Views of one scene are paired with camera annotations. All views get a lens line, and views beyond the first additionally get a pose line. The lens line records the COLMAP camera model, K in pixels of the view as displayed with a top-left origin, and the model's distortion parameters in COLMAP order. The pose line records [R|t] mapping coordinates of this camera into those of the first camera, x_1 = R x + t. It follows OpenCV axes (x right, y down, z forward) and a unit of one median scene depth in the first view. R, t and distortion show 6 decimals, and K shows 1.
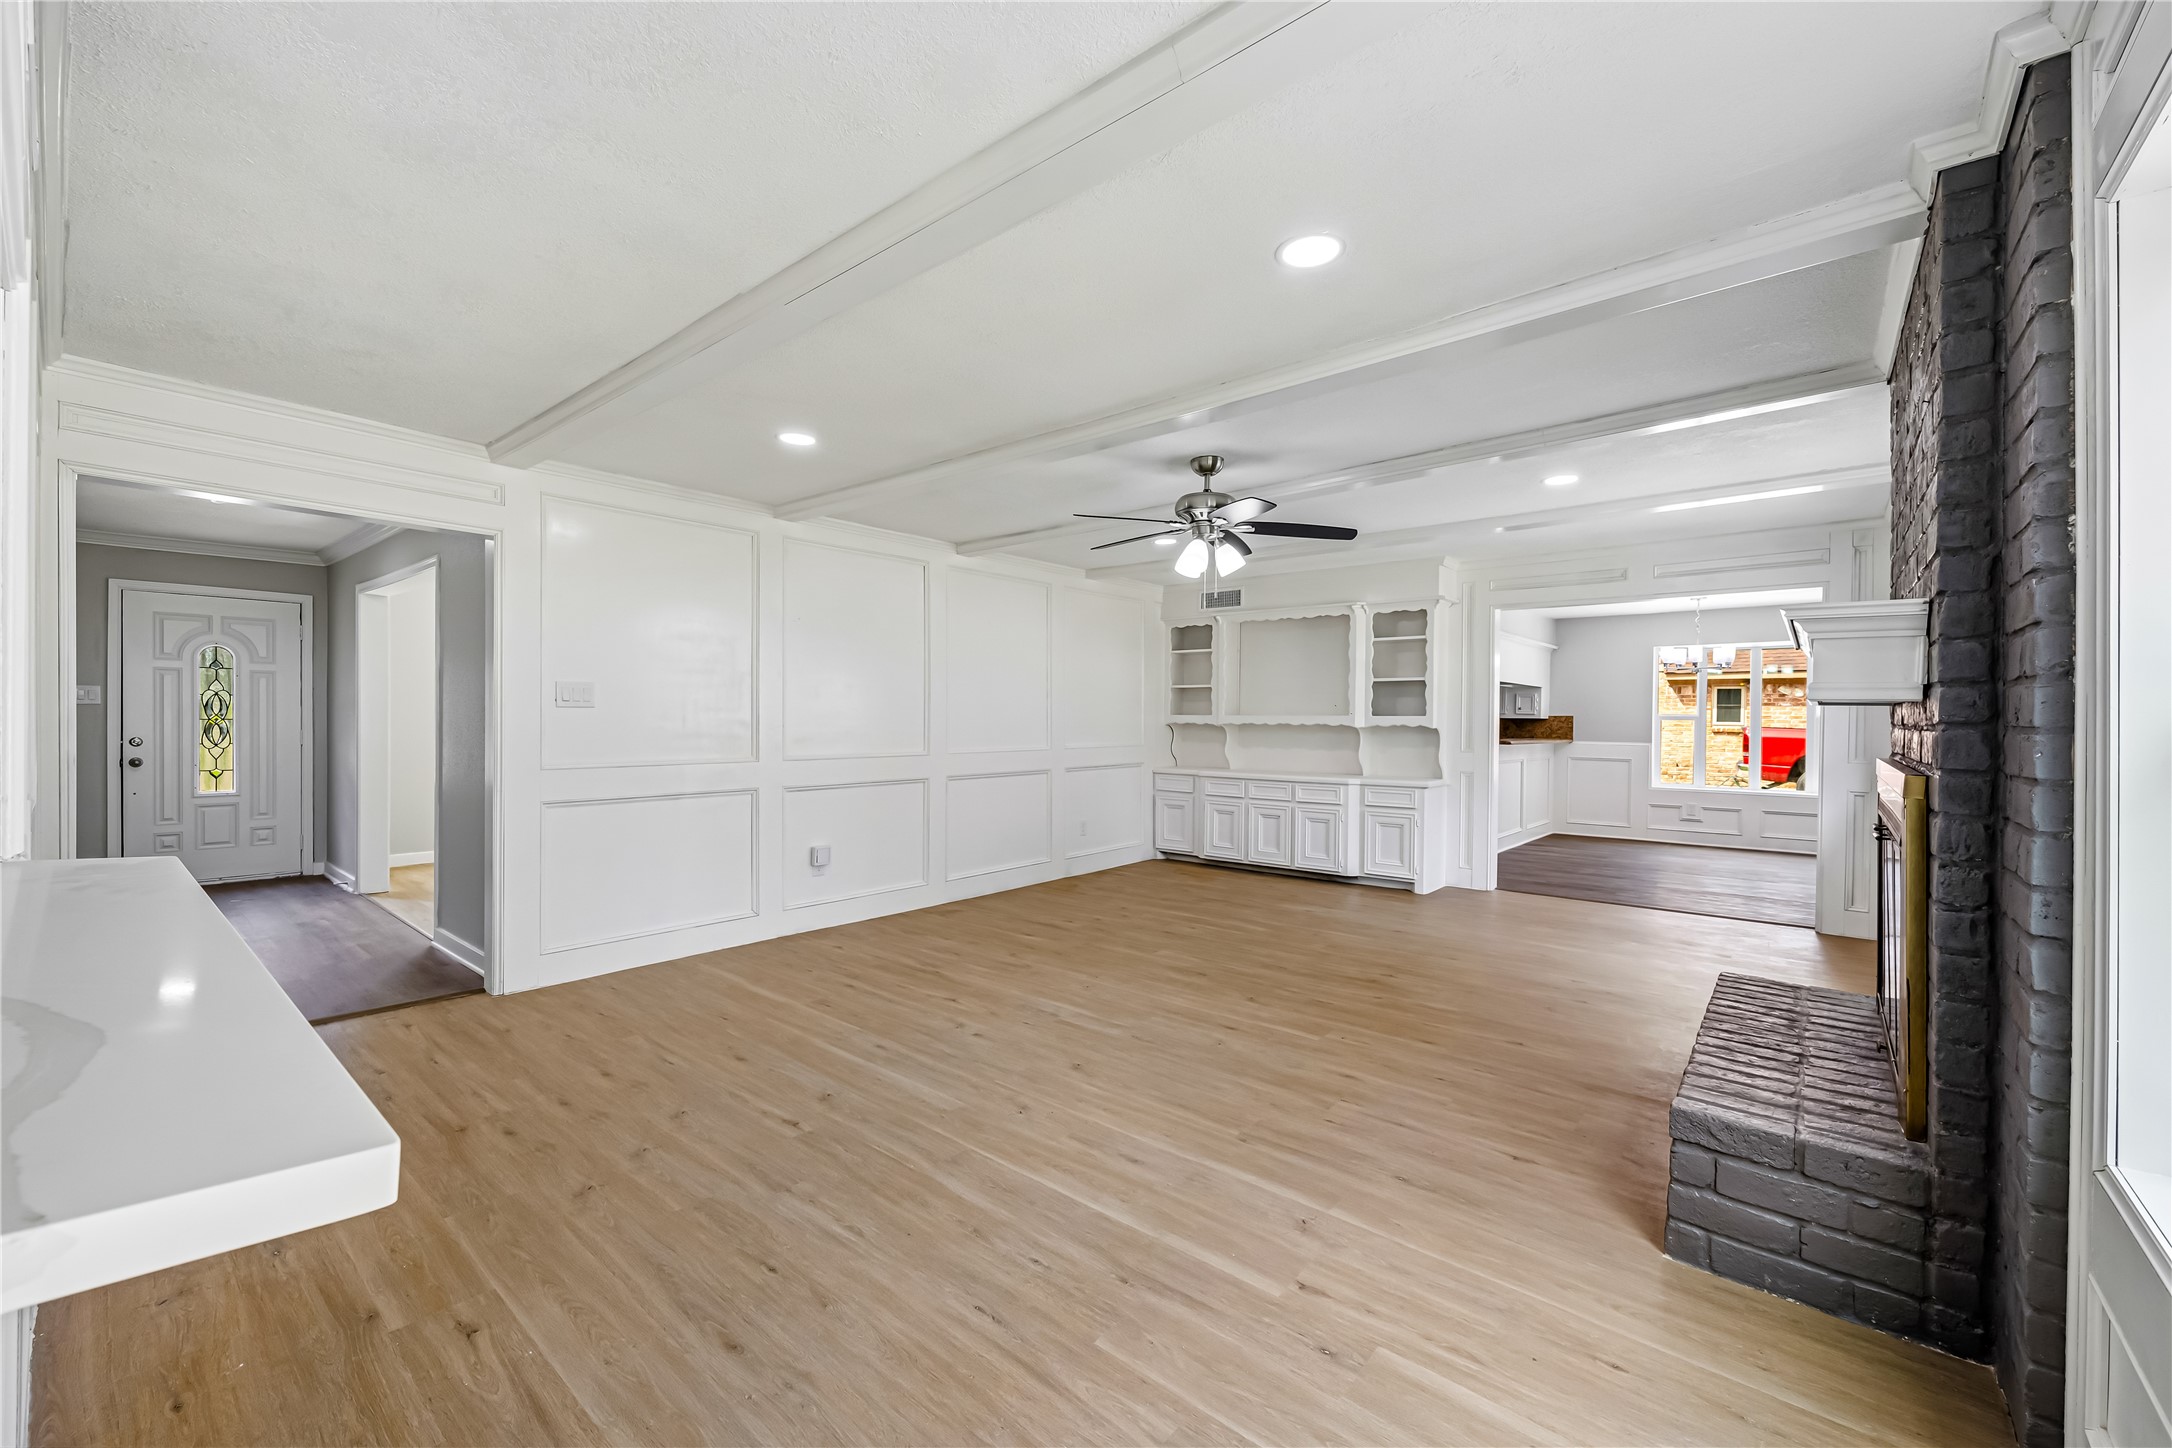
lens RADIAL K [[873.5, 0, 1082.9], [0, 873.5, 717.3], [0, 0, 1]] dist [-0.002757, -0.000039]
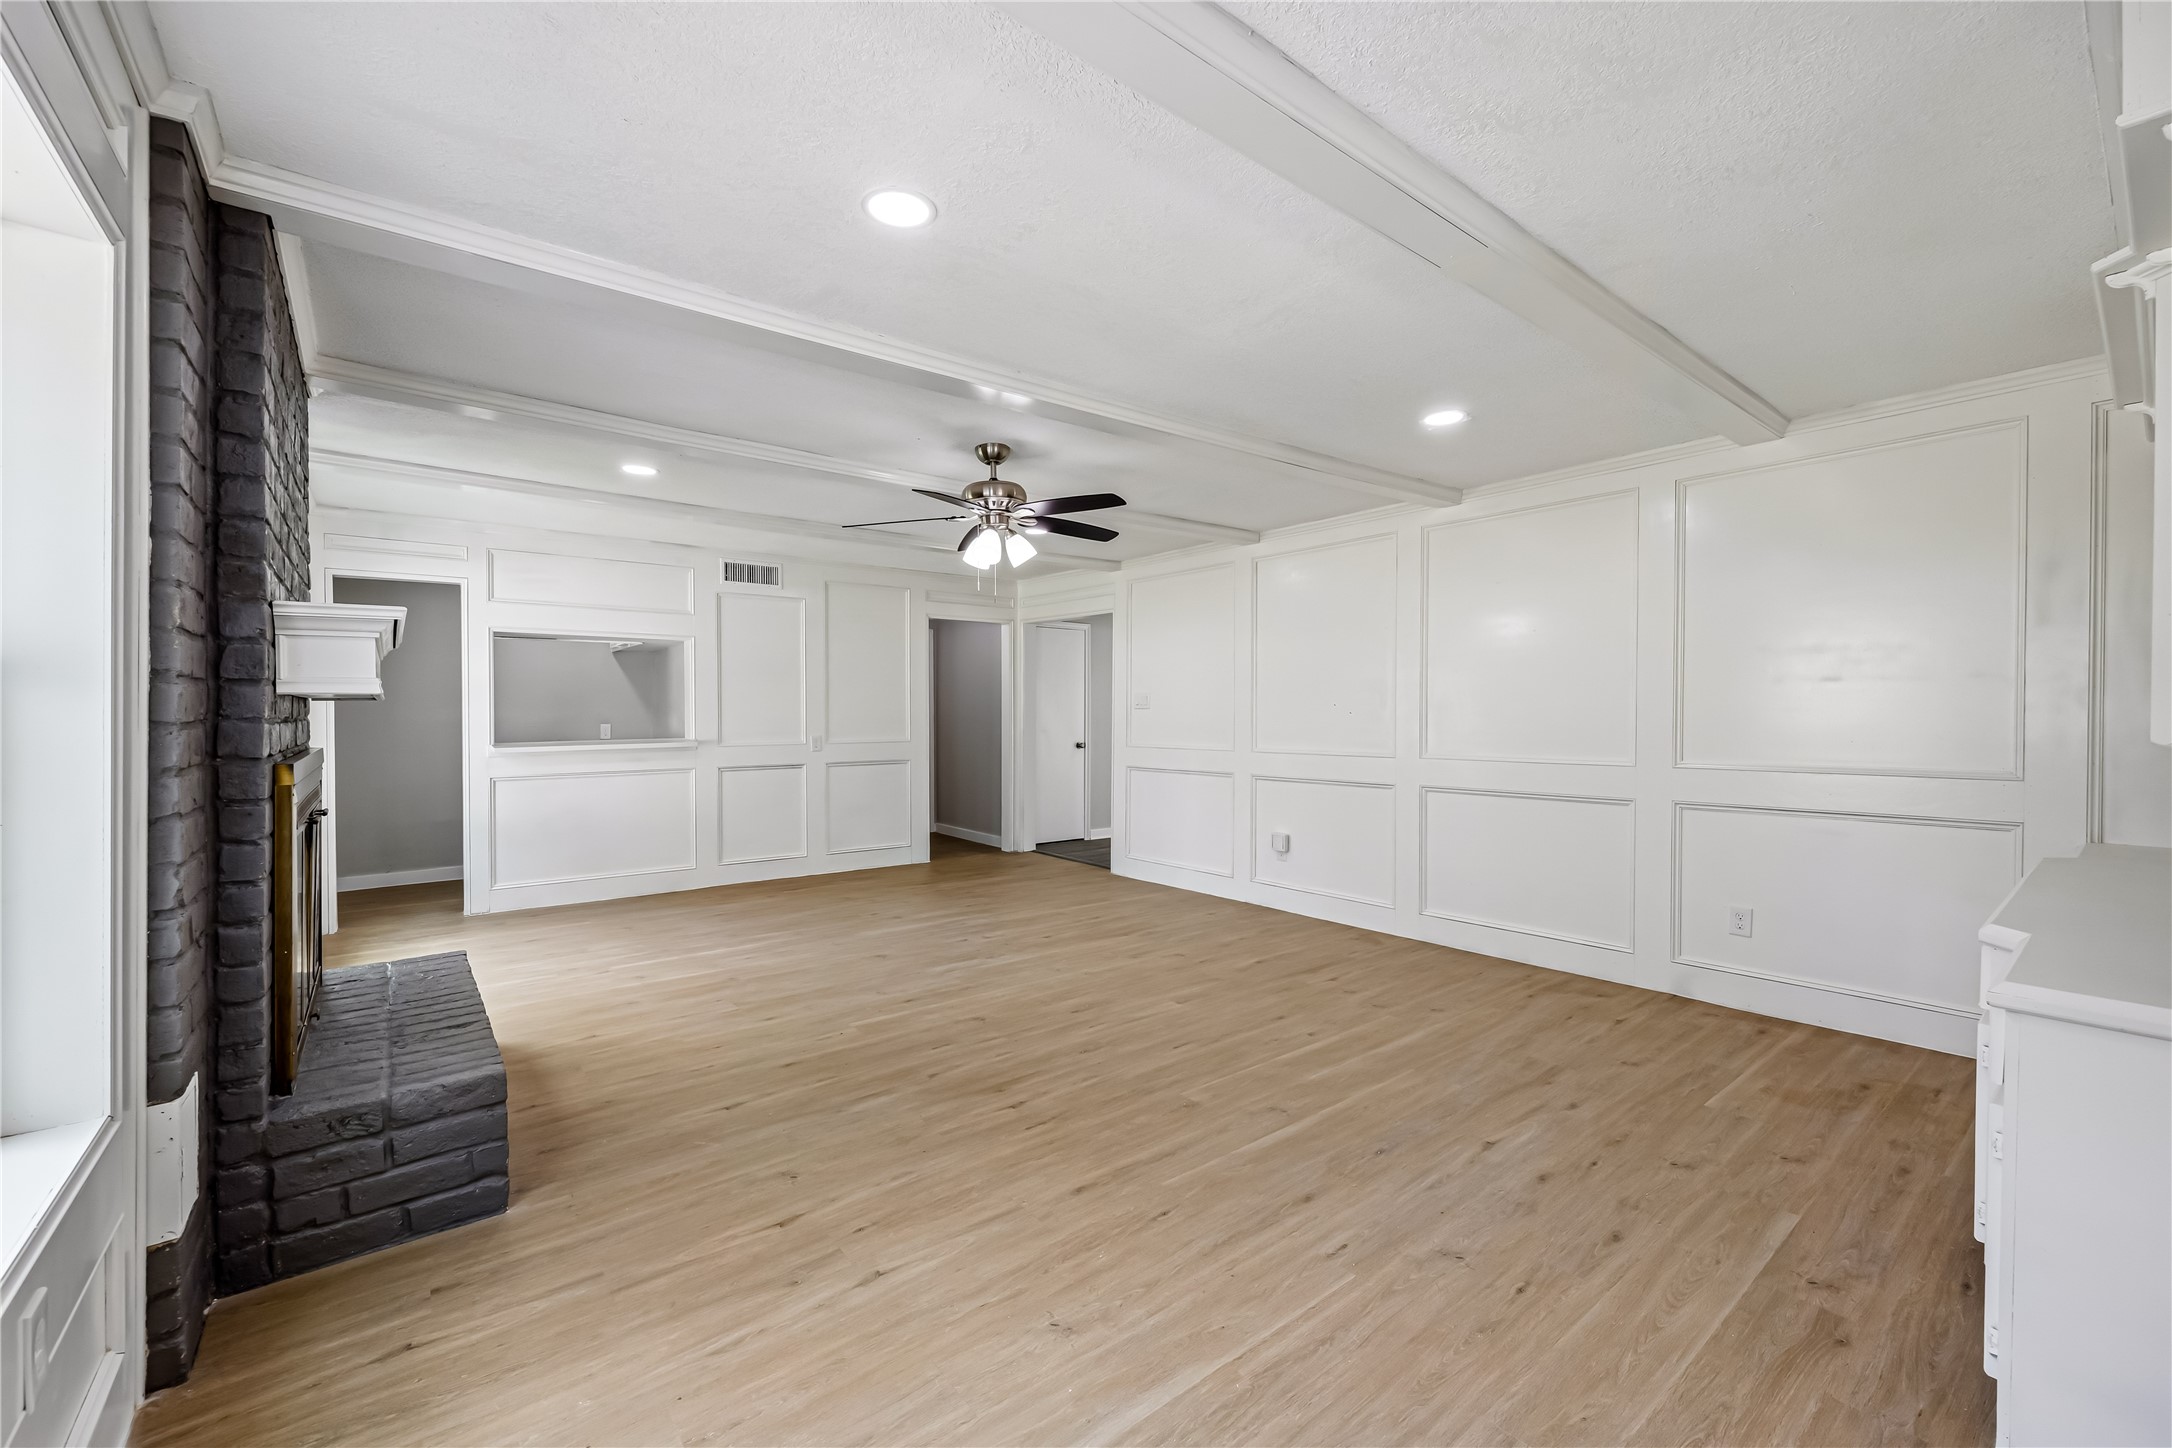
lens RADIAL K [[873.5, 0, 1085.5], [0, 873.5, 726.4], [0, 0, 1]] dist [-0.002757, -0.000039]
pose [[-0.197868, 0.010467, -0.980173, 1.092328], [0.001486, 0.999945, 0.010379, 0.004044], [0.980228, 0.000597, -0.197872, 1.316110]]
